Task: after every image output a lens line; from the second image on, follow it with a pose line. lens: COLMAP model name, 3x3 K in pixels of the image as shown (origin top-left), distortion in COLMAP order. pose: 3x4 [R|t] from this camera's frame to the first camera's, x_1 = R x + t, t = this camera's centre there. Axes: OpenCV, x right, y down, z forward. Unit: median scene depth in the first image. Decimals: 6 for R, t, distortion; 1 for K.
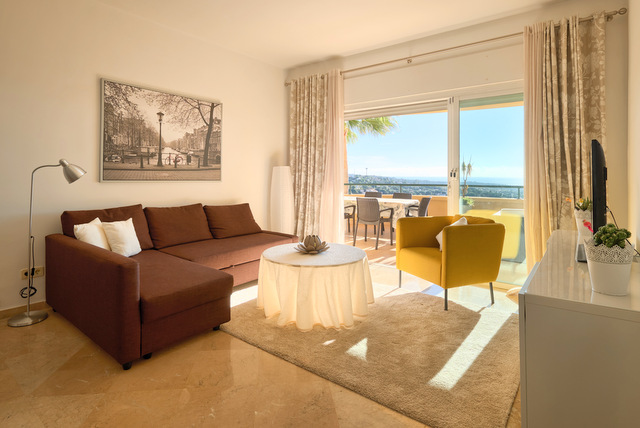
lens RADIAL K [[350.9, 0, 268.2], [0, 350.9, 177.3], [0, 0, 1]] dist [0.001140, 0.000252]
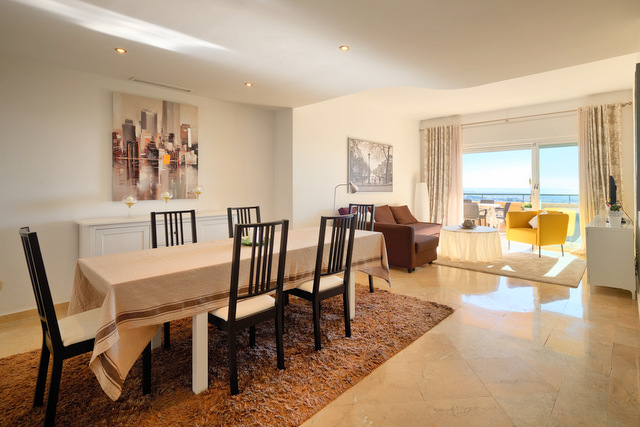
lens RADIAL K [[319.8, 0, 320.2], [0, 319.8, 187.2], [0, 0, 1]] dist [-0.001731, -0.000843]
pose [[0.999710, -0.006832, -0.023075, -0.552292], [0.006666, 0.999951, -0.007281, -0.004841], [0.023124, 0.007125, 0.999707, -0.663151]]
